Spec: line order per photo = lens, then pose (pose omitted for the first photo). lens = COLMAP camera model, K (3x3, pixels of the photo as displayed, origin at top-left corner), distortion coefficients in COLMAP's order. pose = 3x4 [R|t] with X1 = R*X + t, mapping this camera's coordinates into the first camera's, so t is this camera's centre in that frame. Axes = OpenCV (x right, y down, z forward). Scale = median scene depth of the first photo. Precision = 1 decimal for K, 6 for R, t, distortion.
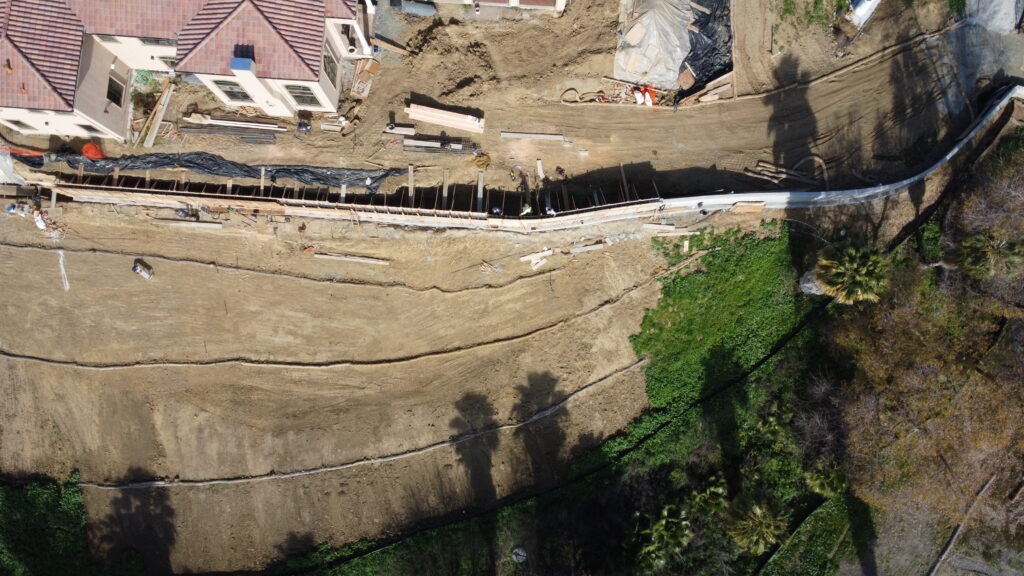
lens RADIAL K [[772.8, 0, 512.0], [0, 772.8, 288.0], [0, 0, 1]] dist [0.009441, -0.003797]
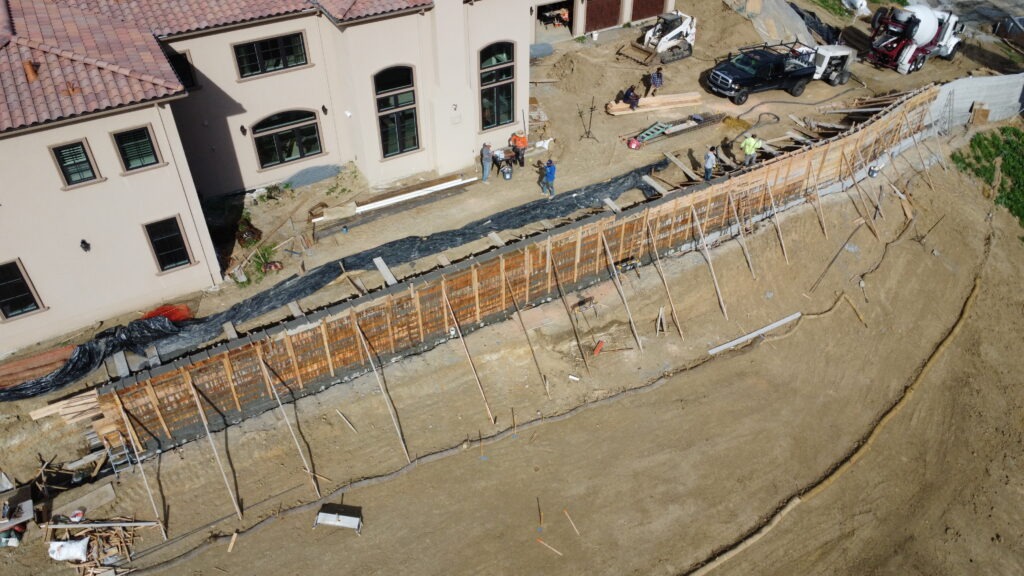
lens RADIAL K [[772.8, 0, 512.0], [0, 772.8, 288.0], [0, 0, 1]] dist [0.009441, -0.003797]
pose [[0.827097, -0.366689, 0.425970, -0.517427], [0.559394, 0.610765, -0.560397, 0.189686], [-0.054676, 0.701788, 0.710285, 0.577657]]
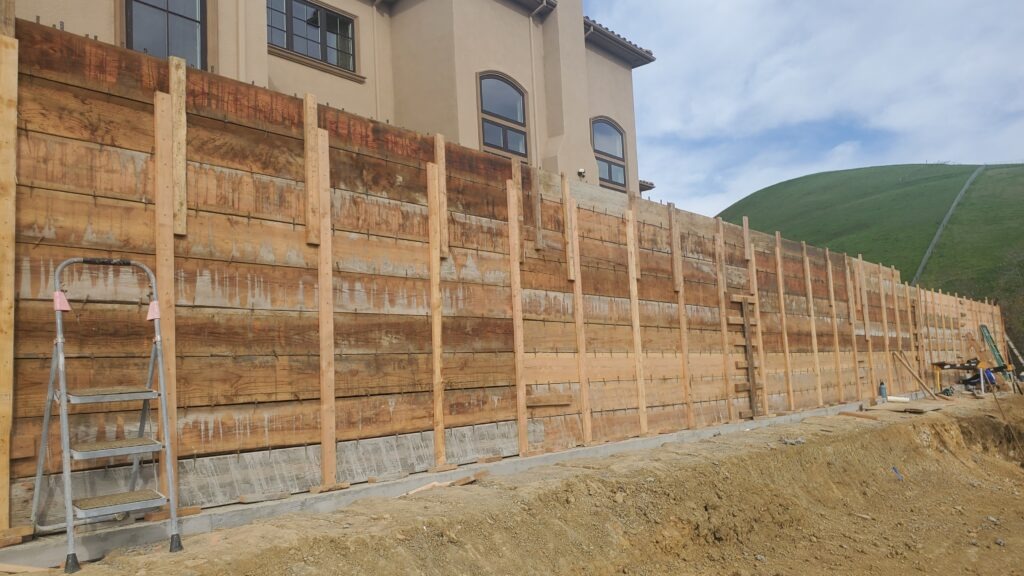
lens RADIAL K [[772.8, 0, 512.0], [0, 772.8, 288.0], [0, 0, 1]] dist [0.009441, -0.003797]
pose [[0.585480, 0.053762, 0.808902, -0.566616], [0.810156, -0.002691, -0.586209, -0.035129], [-0.029339, 0.998550, -0.045131, 0.936430]]
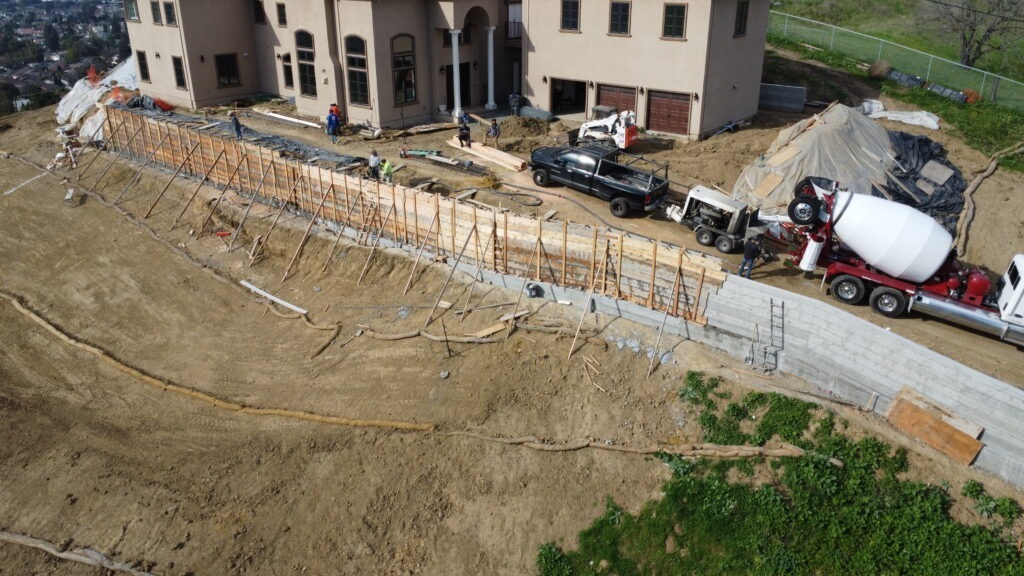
lens RADIAL K [[772.8, 0, 512.0], [0, 772.8, 288.0], [0, 0, 1]] dist [0.009441, -0.003797]
pose [[0.810277, 0.226251, -0.540612, 0.330887], [-0.582184, 0.416491, -0.698282, 0.300854], [0.067173, 0.880537, 0.469193, 0.716589]]
